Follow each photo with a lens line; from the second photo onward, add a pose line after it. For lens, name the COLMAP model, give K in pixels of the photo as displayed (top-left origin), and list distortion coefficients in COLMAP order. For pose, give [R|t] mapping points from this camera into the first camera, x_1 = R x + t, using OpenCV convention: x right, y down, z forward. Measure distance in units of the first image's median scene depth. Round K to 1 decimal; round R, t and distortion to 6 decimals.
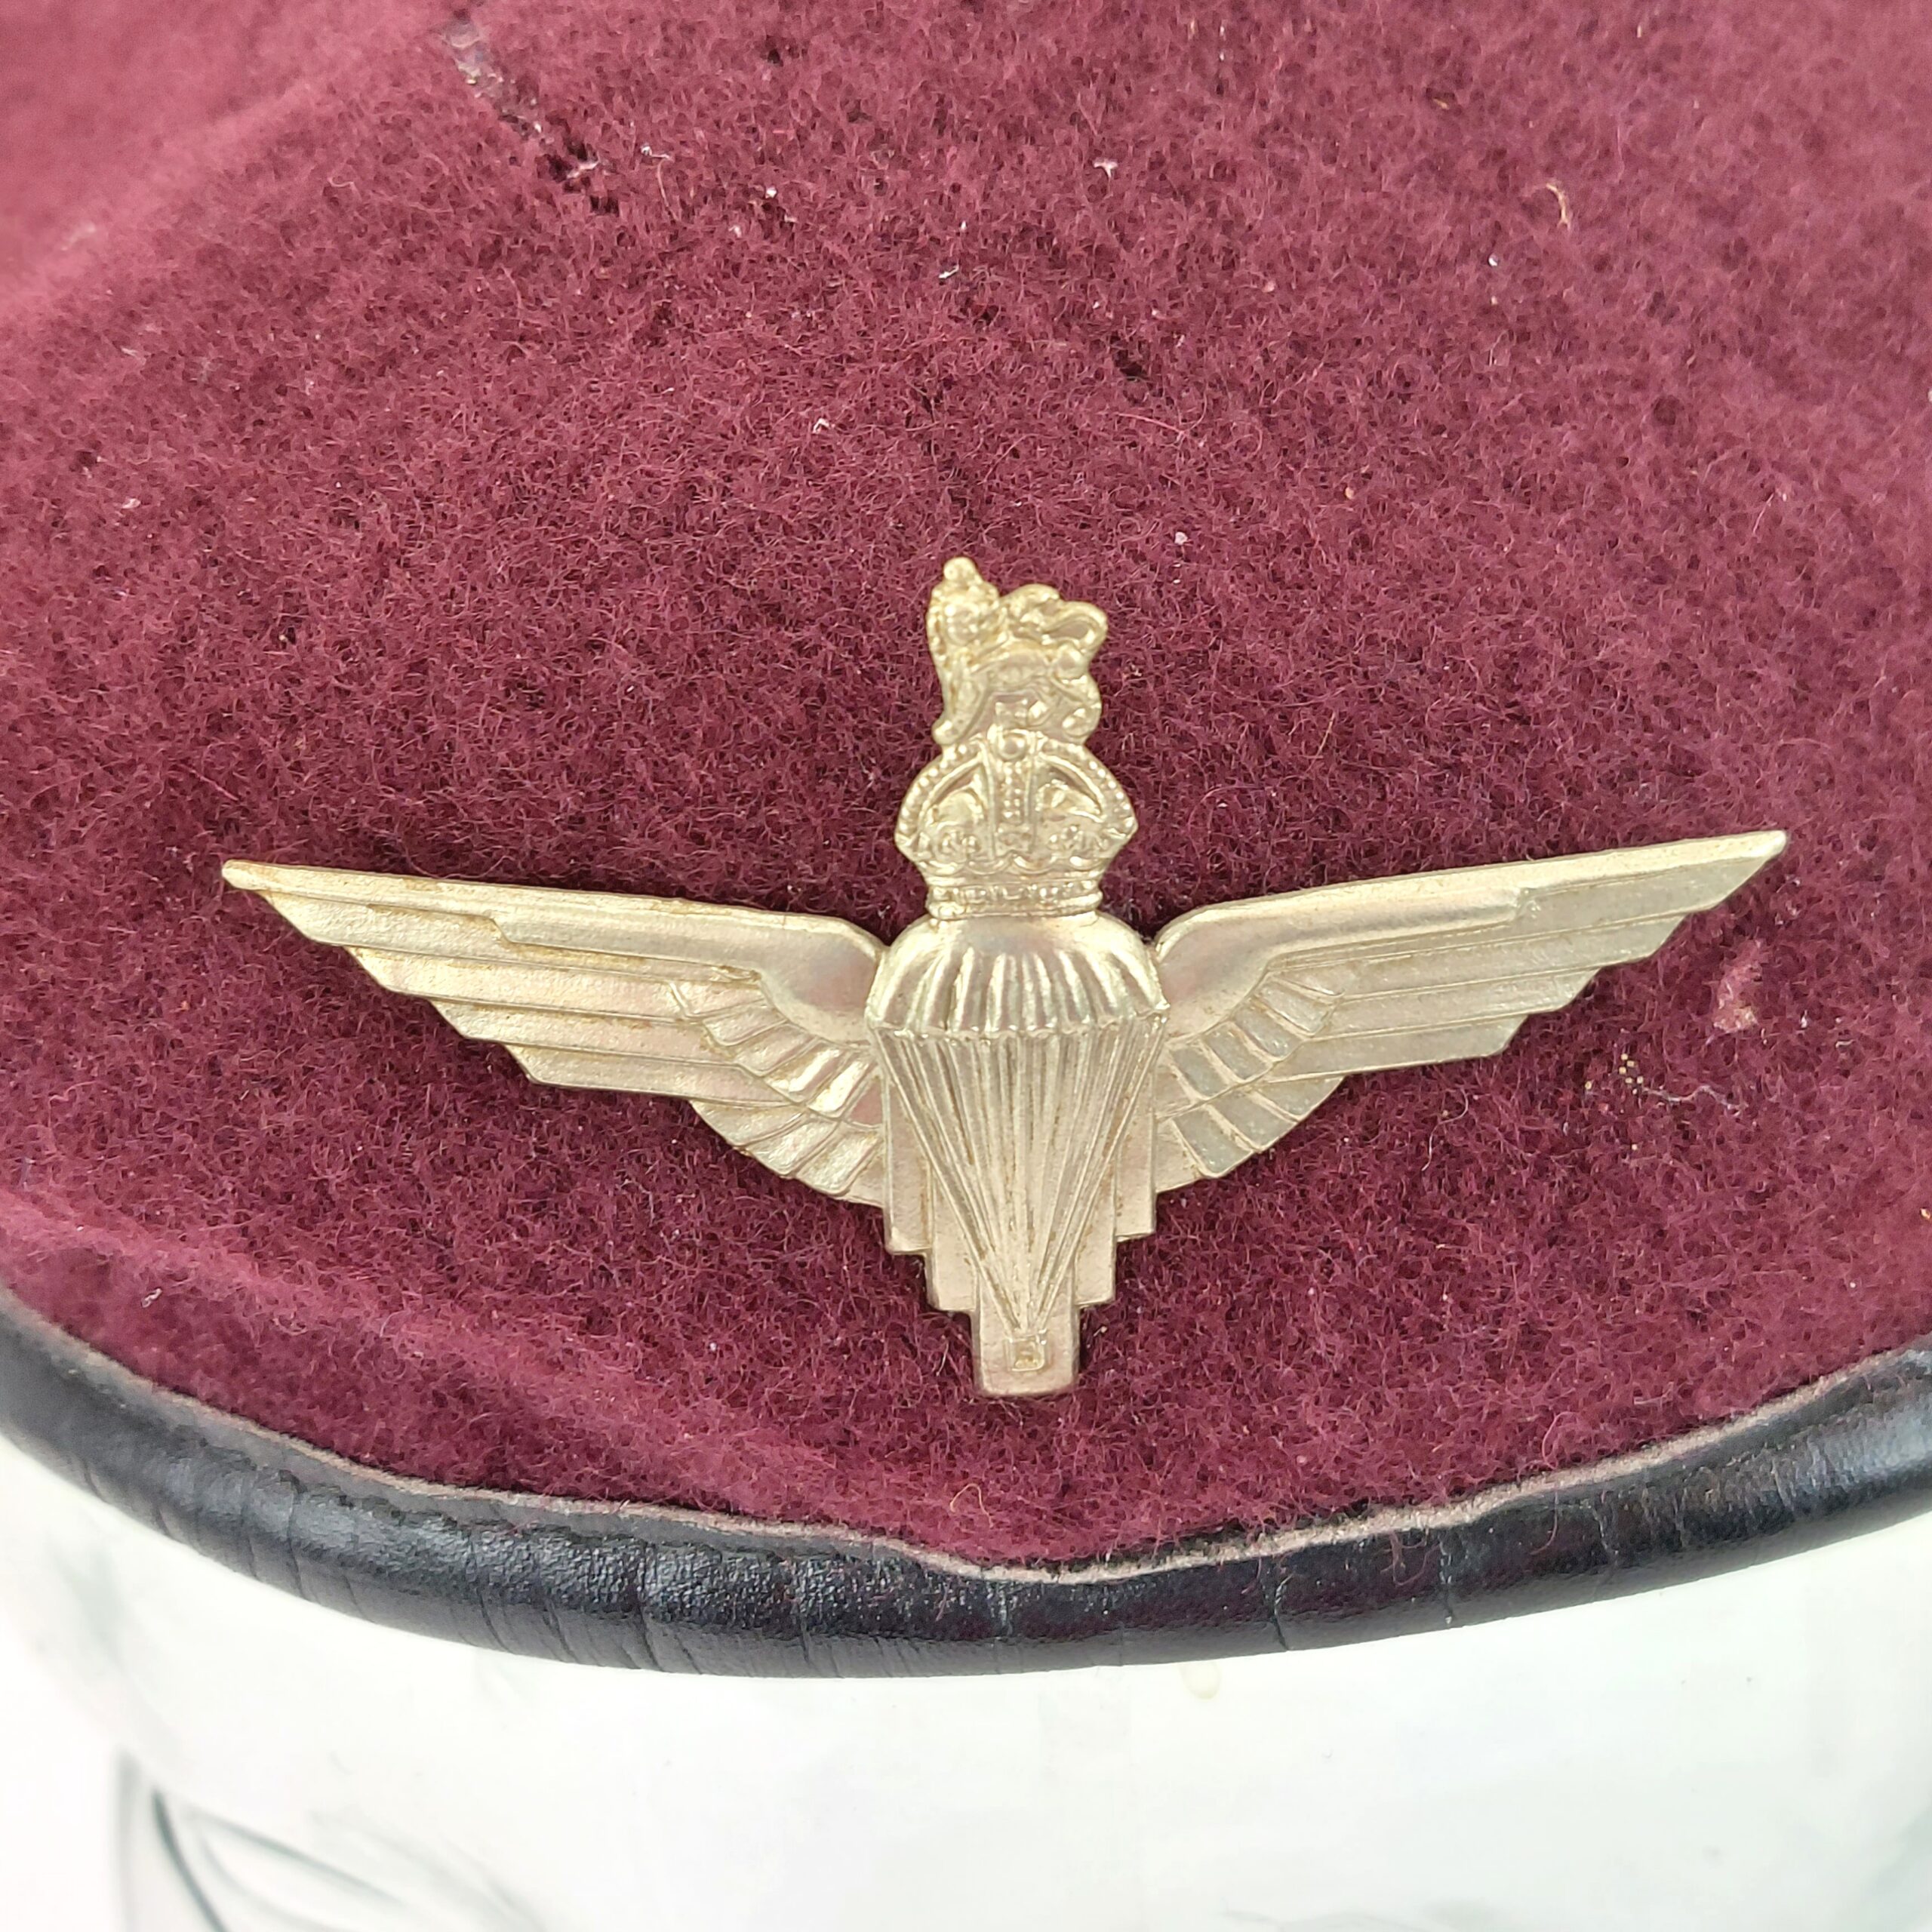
lens RADIAL K [[4014.5, 0, 969.6], [0, 4014.5, 972.7], [0, 0, 1]] dist [0.100588, 0.000000]
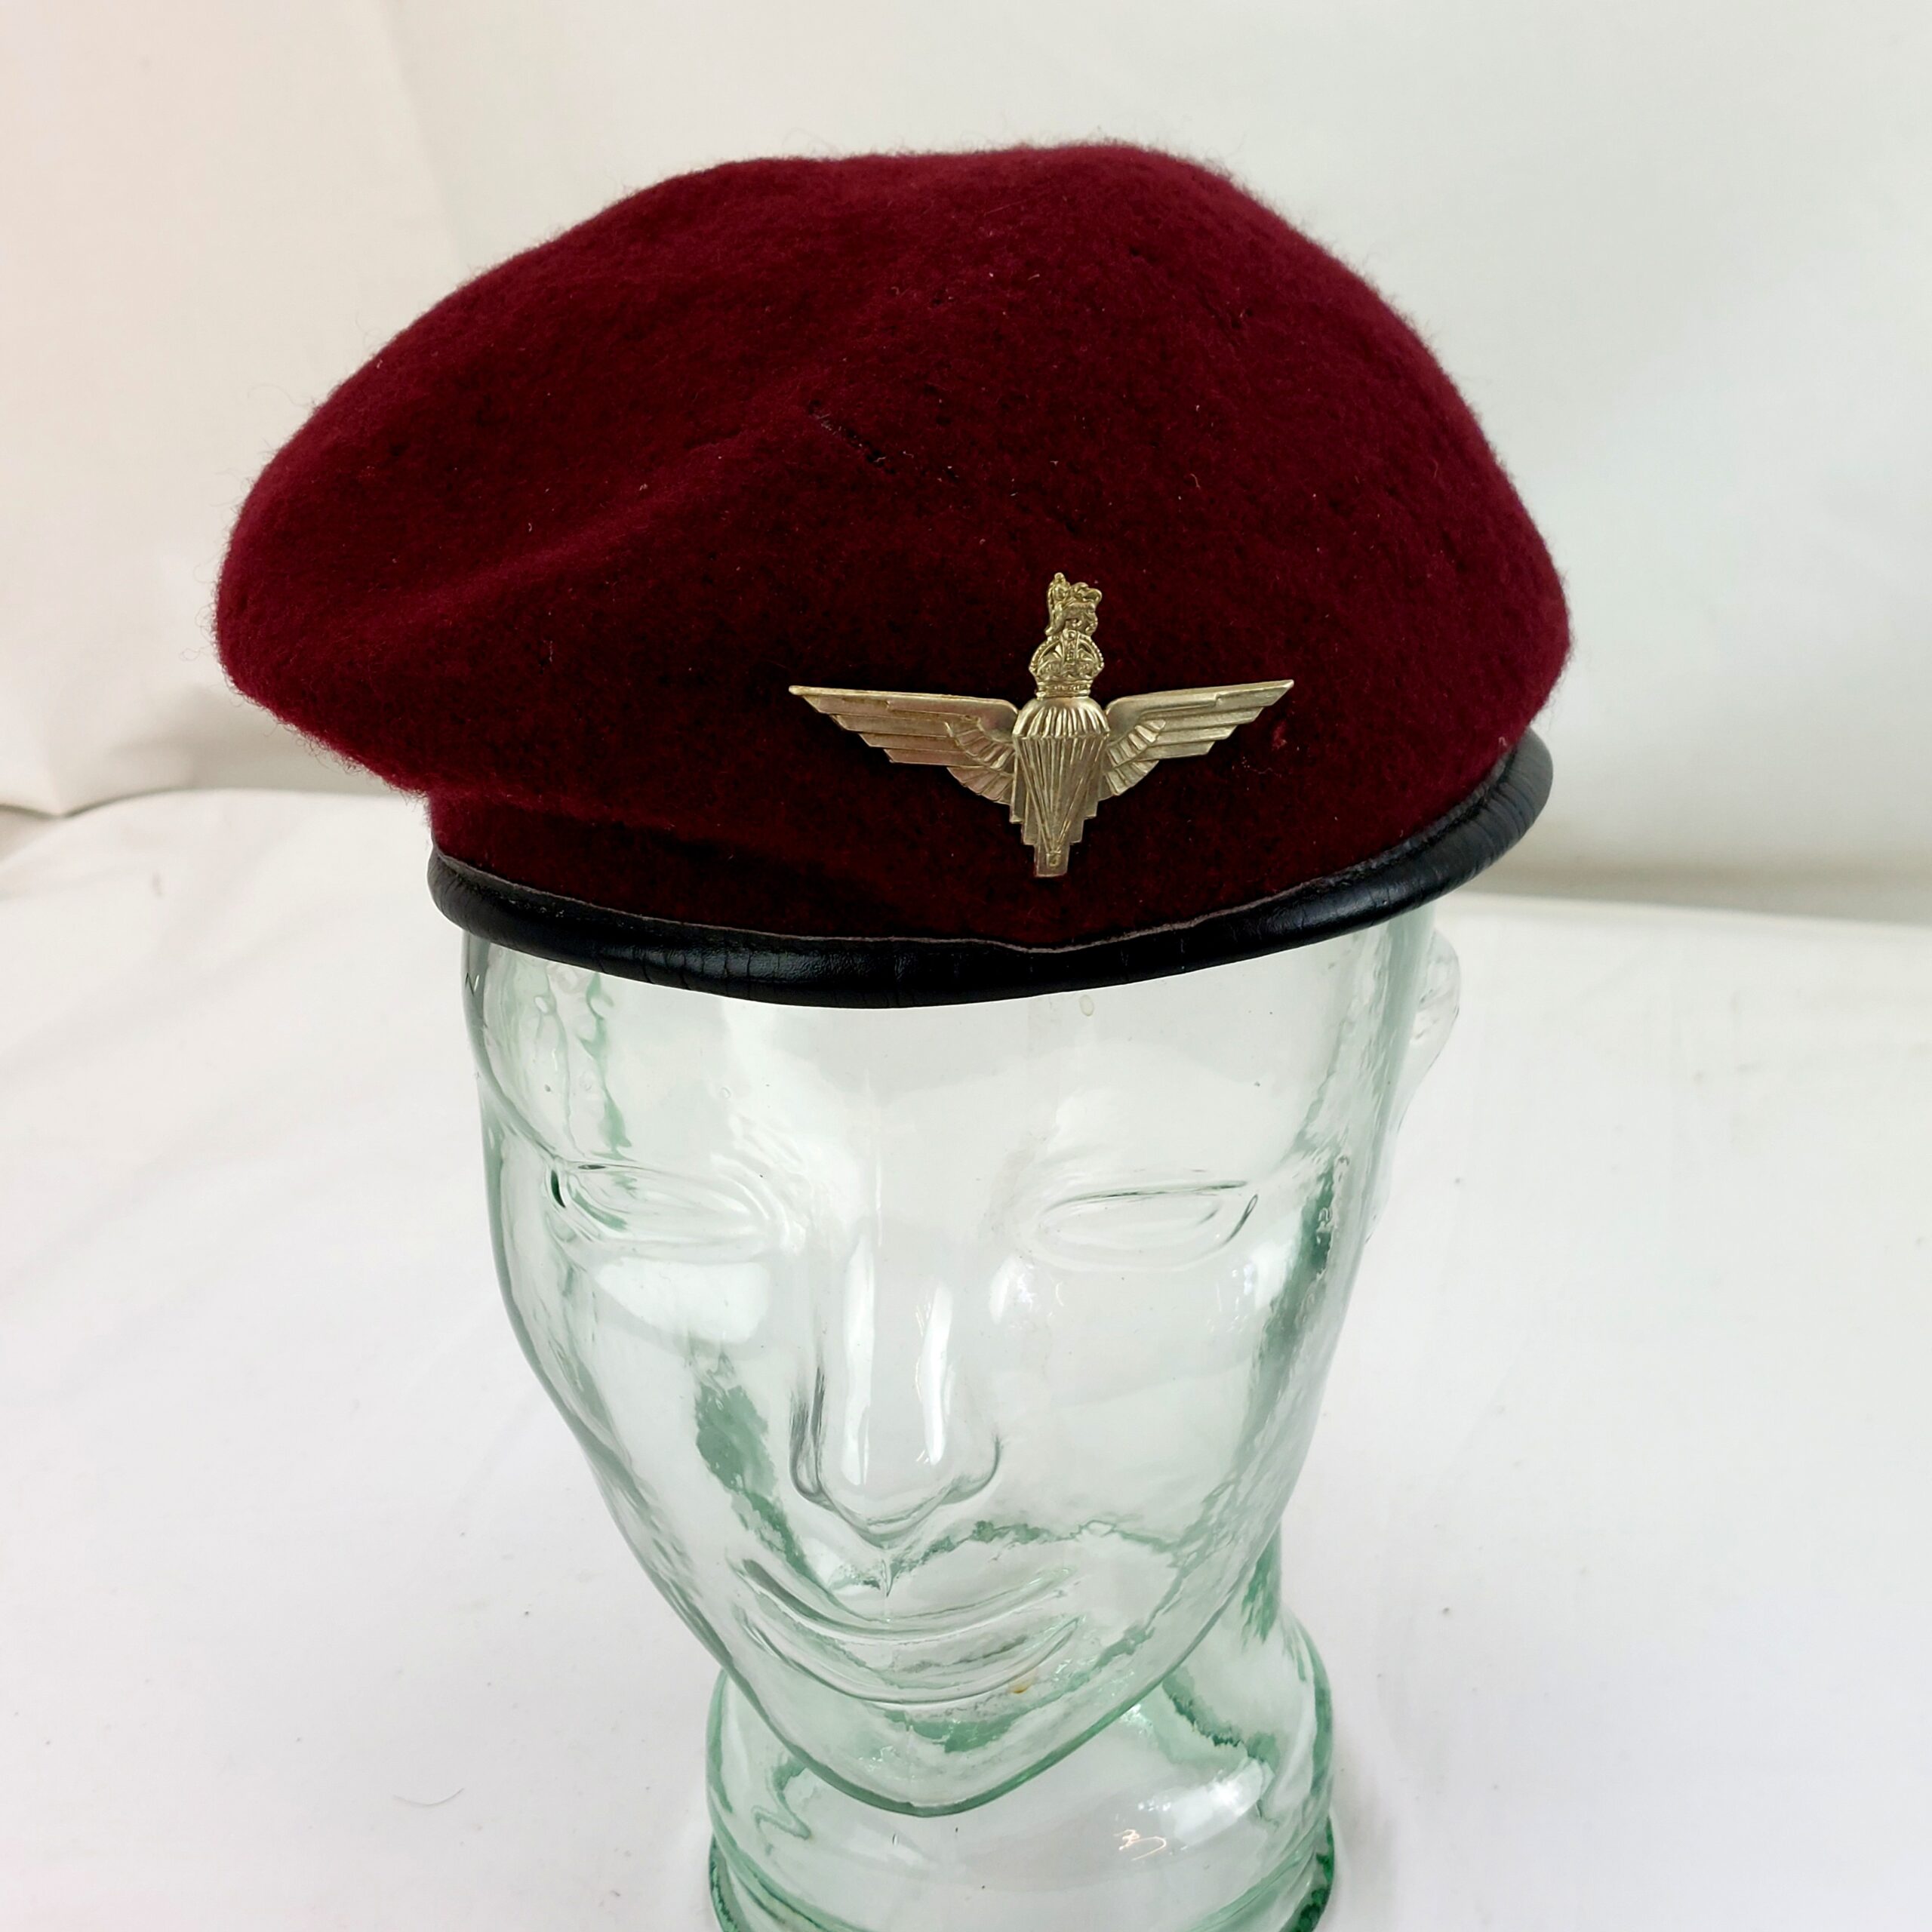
lens RADIAL K [[4014.5, 0, 964.9], [0, 4014.5, 962.5], [0, 0, 1]] dist [0.100588, 0.000000]
pose [[0.959574, -0.008824, 0.281317, -0.880788], [0.048686, 0.989645, -0.135025, 0.567724], [-0.277213, 0.143263, 0.950068, -1.757482]]
